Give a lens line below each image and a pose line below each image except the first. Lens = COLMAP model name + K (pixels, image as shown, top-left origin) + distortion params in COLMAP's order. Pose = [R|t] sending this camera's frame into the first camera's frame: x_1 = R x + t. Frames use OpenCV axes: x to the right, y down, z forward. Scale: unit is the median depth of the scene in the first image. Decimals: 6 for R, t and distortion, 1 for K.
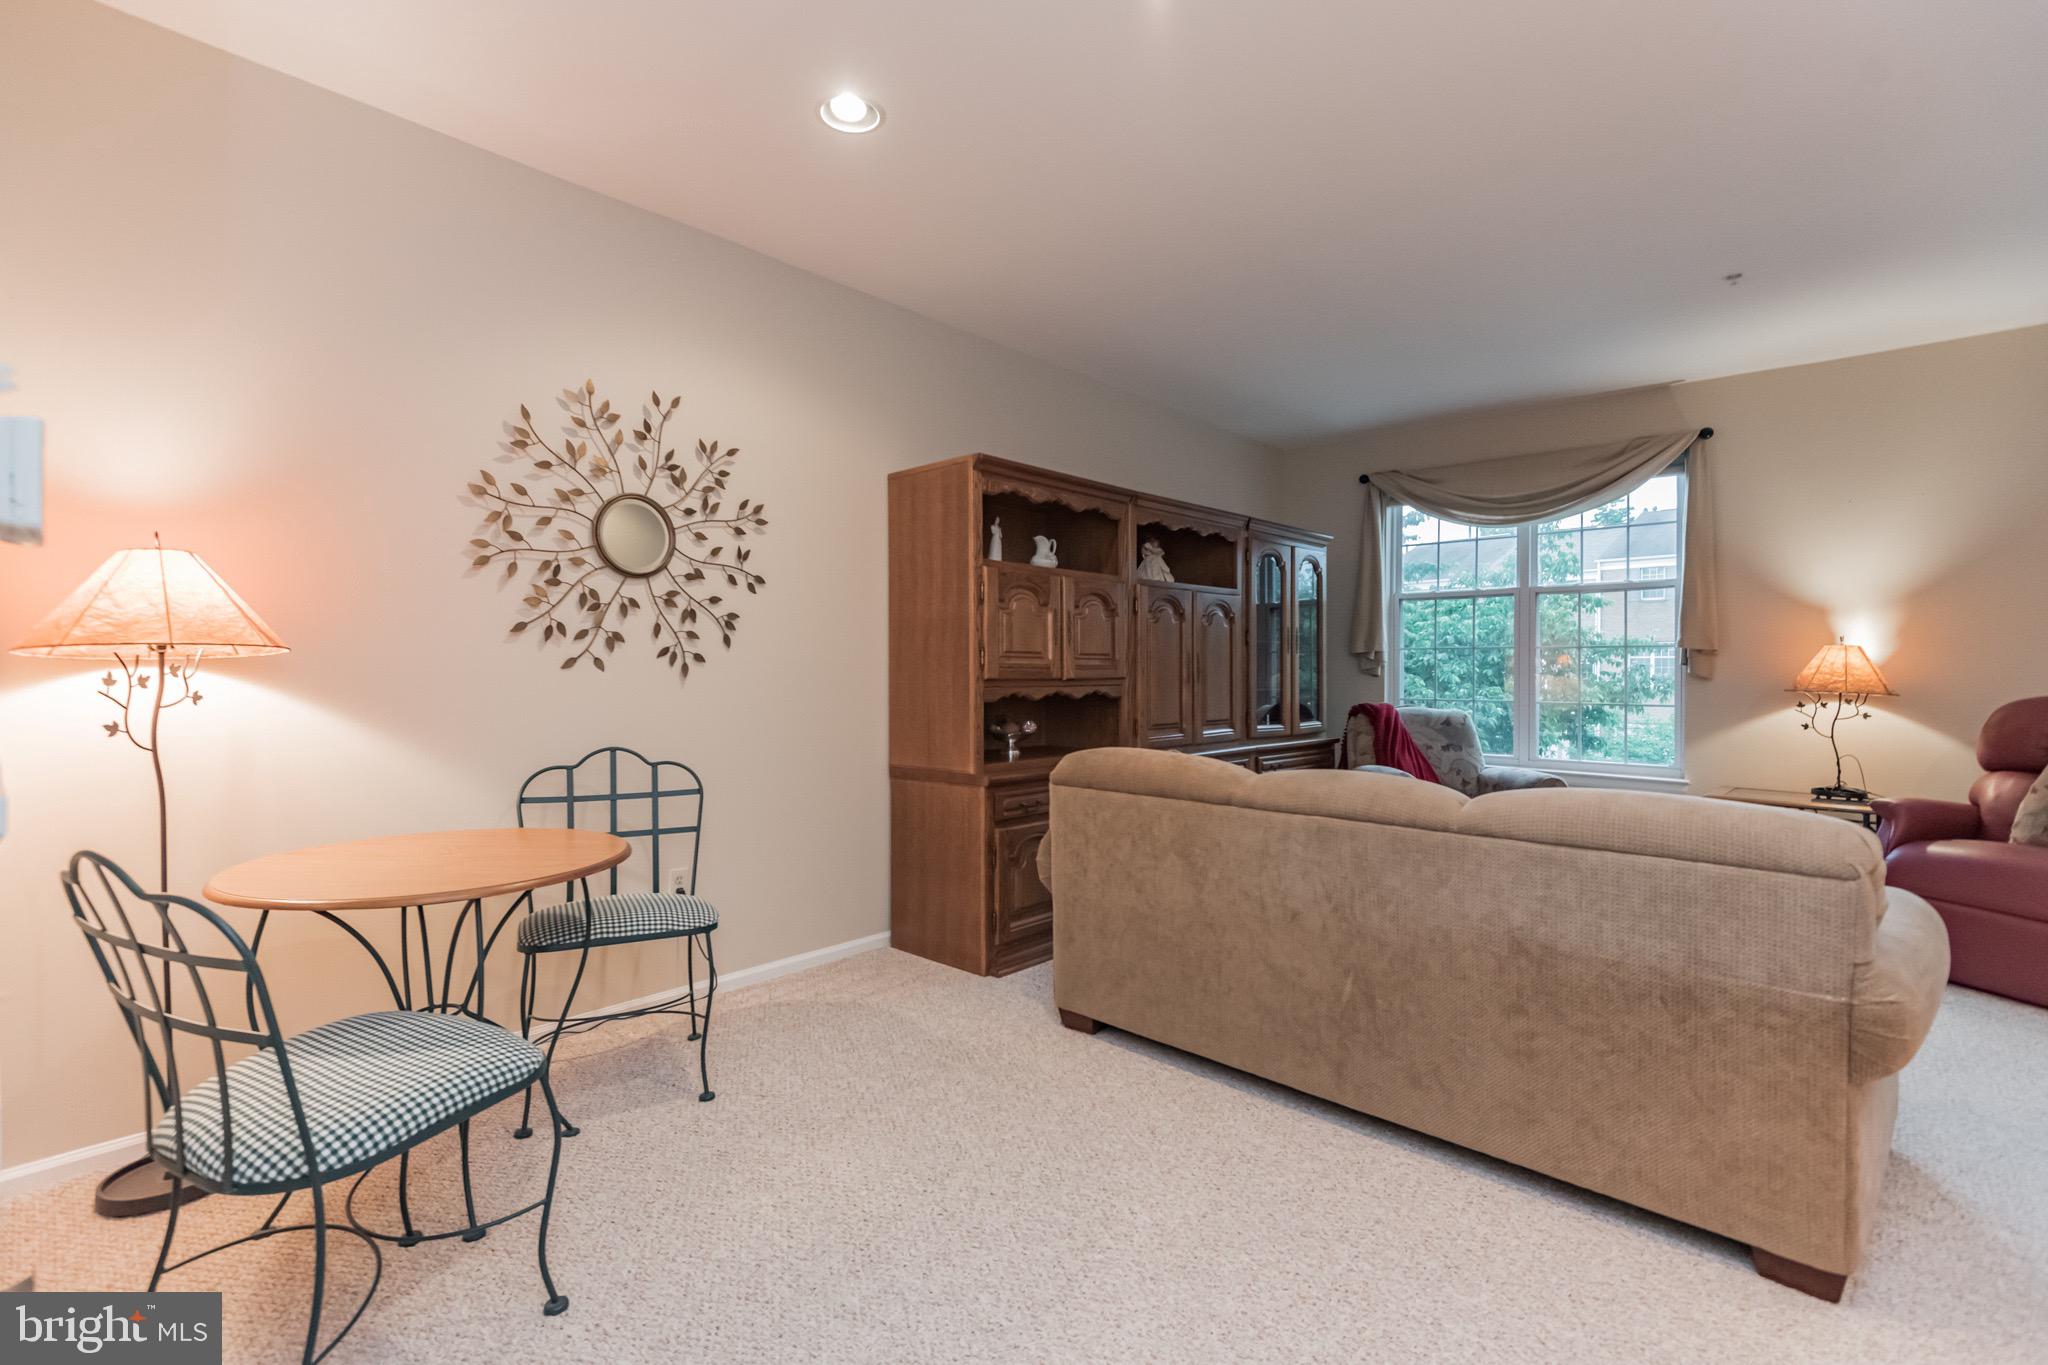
lens RADIAL K [[909.8, 0, 1021.8], [0, 909.8, 668.2], [0, 0, 1]] dist [0.011767, -0.008479]
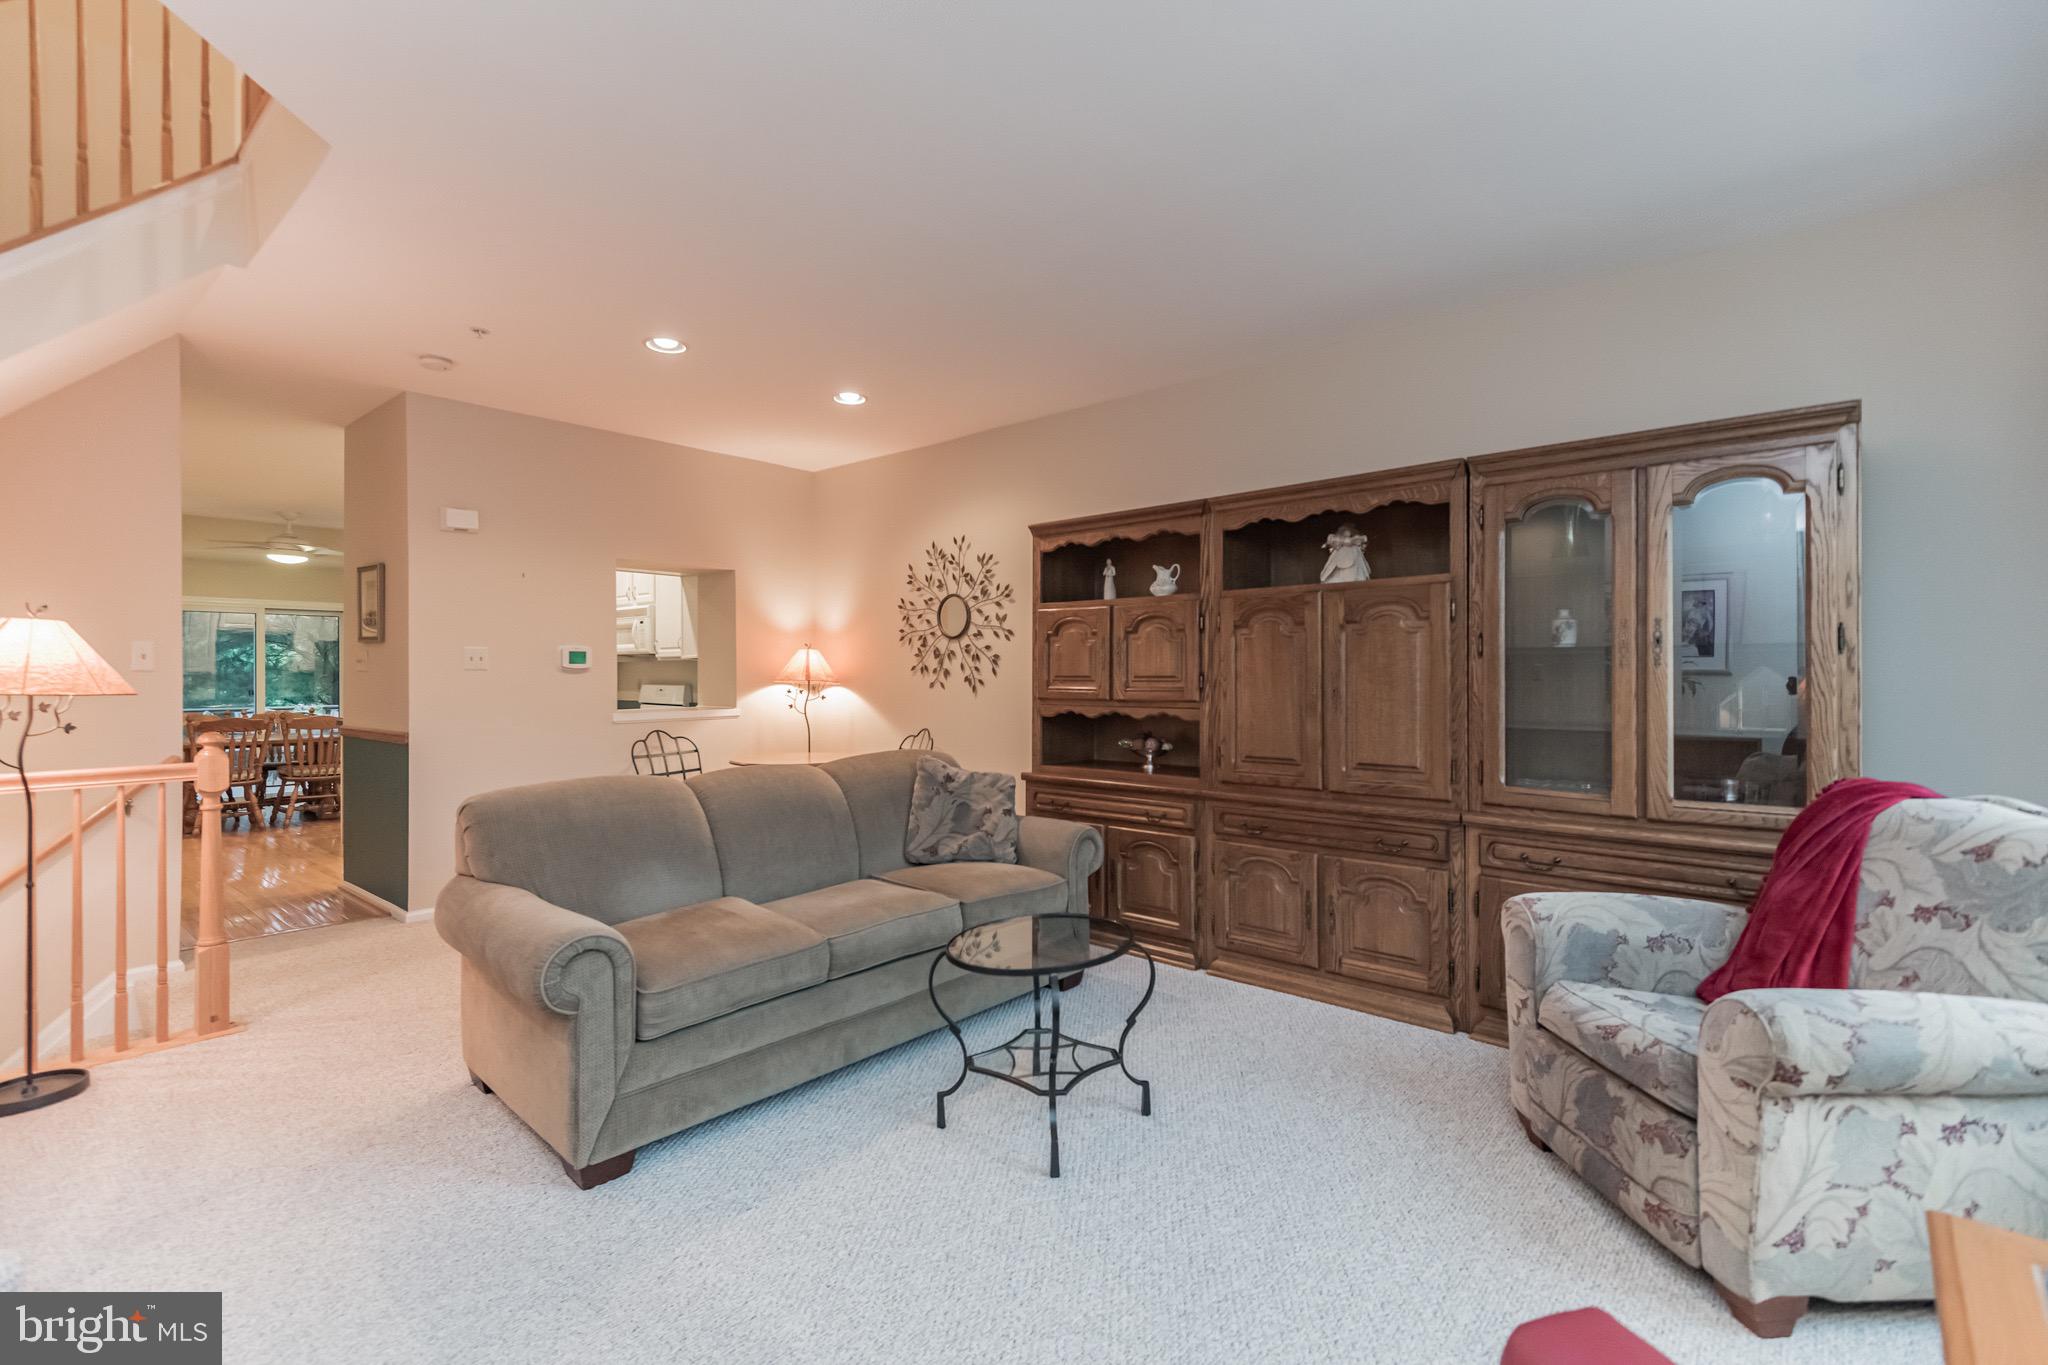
lens RADIAL K [[909.8, 0, 1029.5], [0, 909.8, 674.6], [0, 0, 1]] dist [0.011767, -0.008479]
pose [[0.046957, -0.004591, -0.998886, 1.305642], [0.005811, 0.999974, -0.004323, -0.017073], [0.998880, -0.005601, 0.046982, 0.977651]]
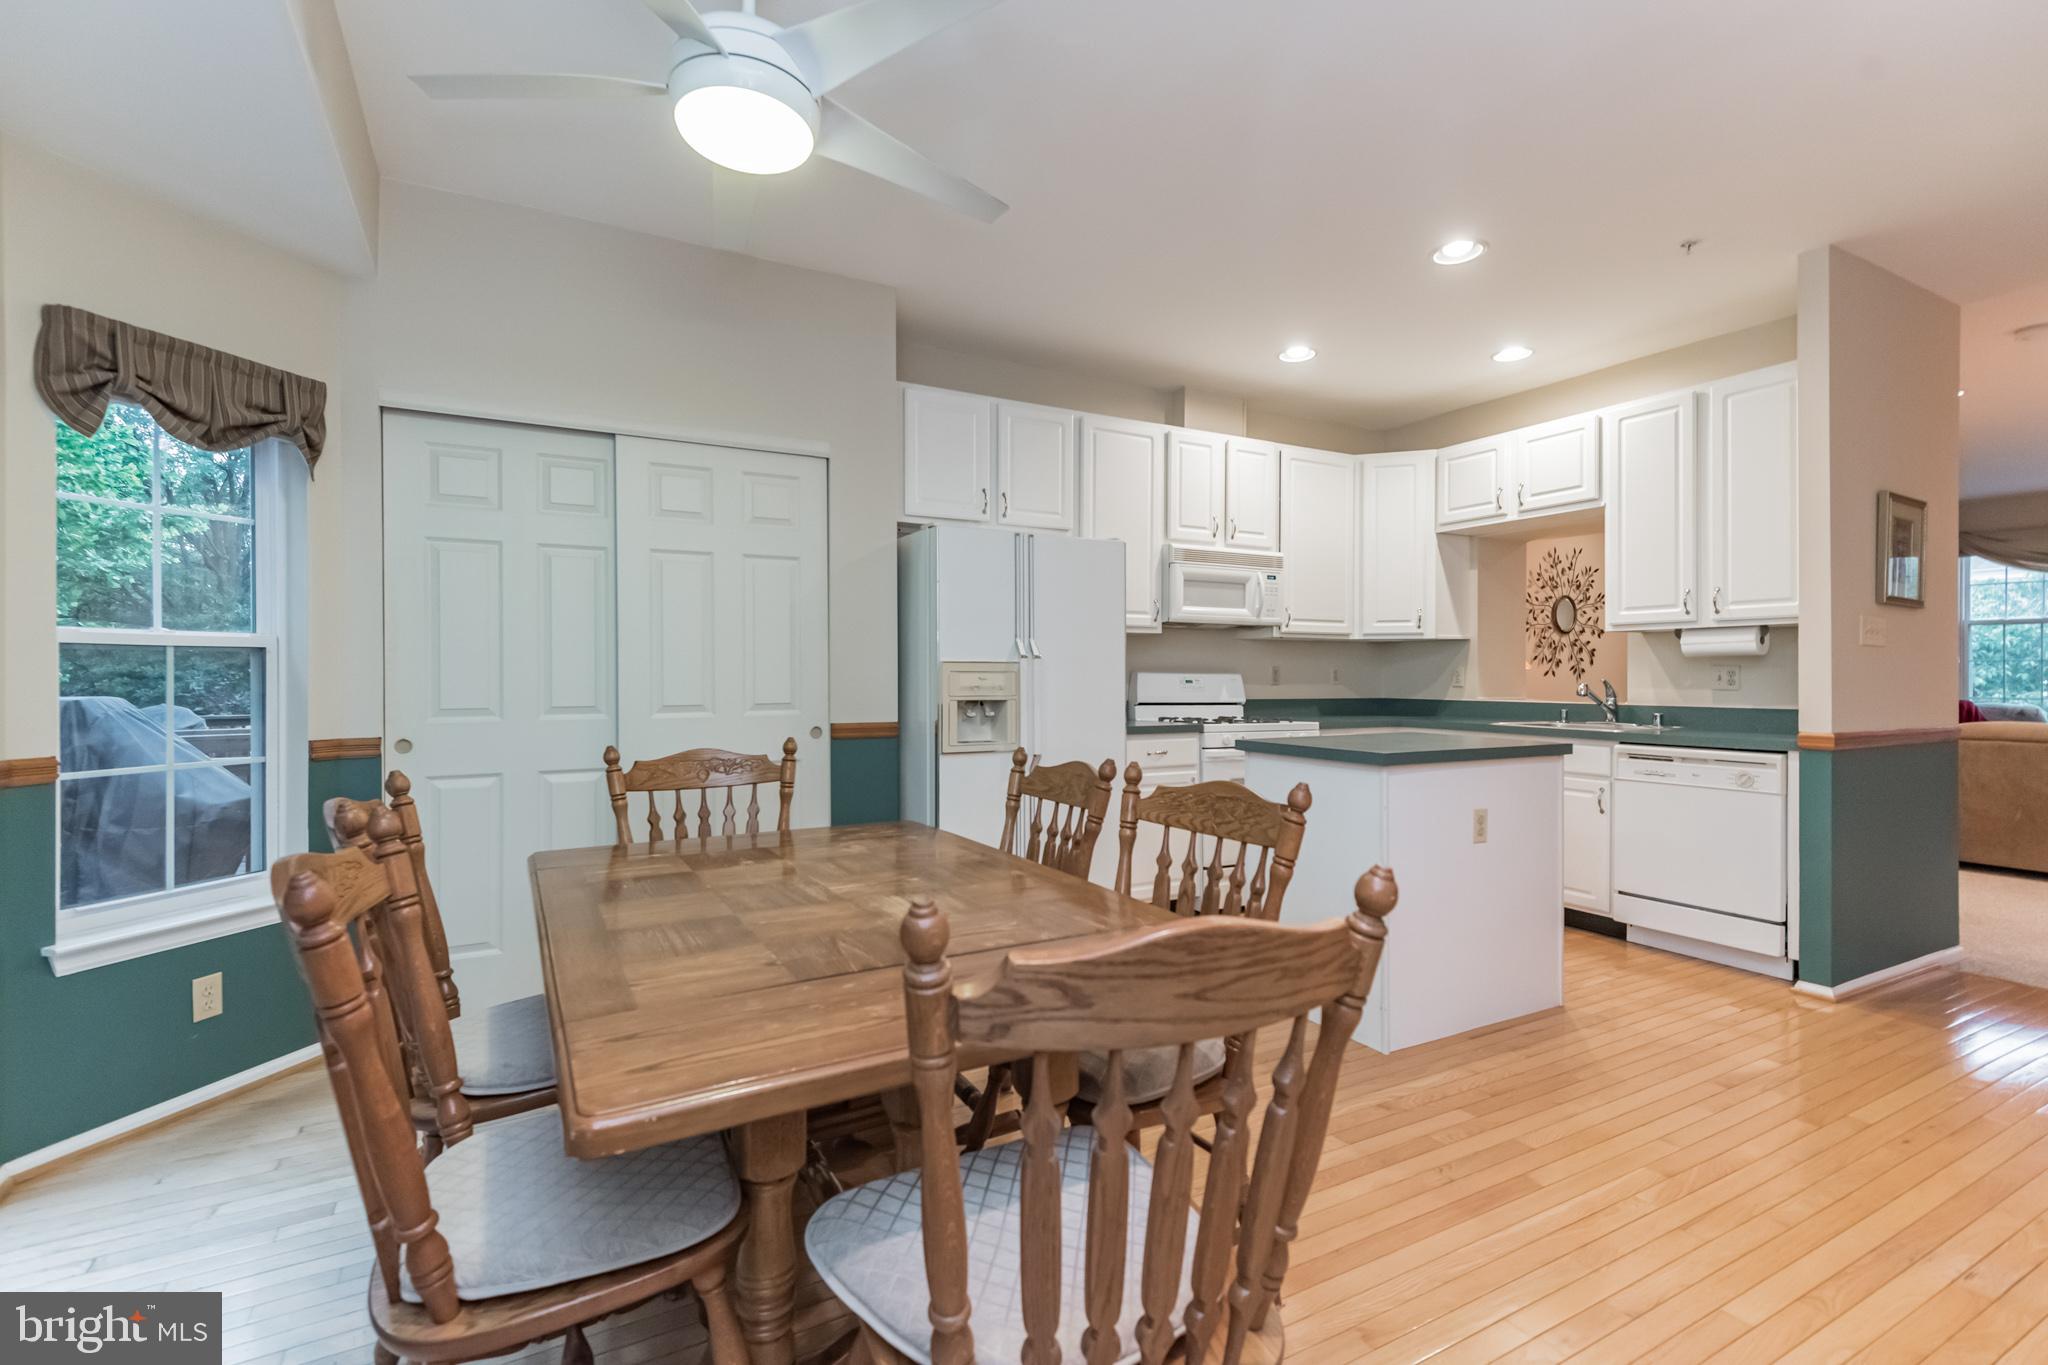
lens RADIAL K [[909.8, 0, 1026.1], [0, 909.8, 671.9], [0, 0, 1]] dist [0.011767, -0.008479]
pose [[0.946150, -0.001558, -0.323724, -0.856347], [0.001638, 0.999999, -0.000025, -0.009875], [0.323723, -0.000507, 0.946152, -1.346888]]
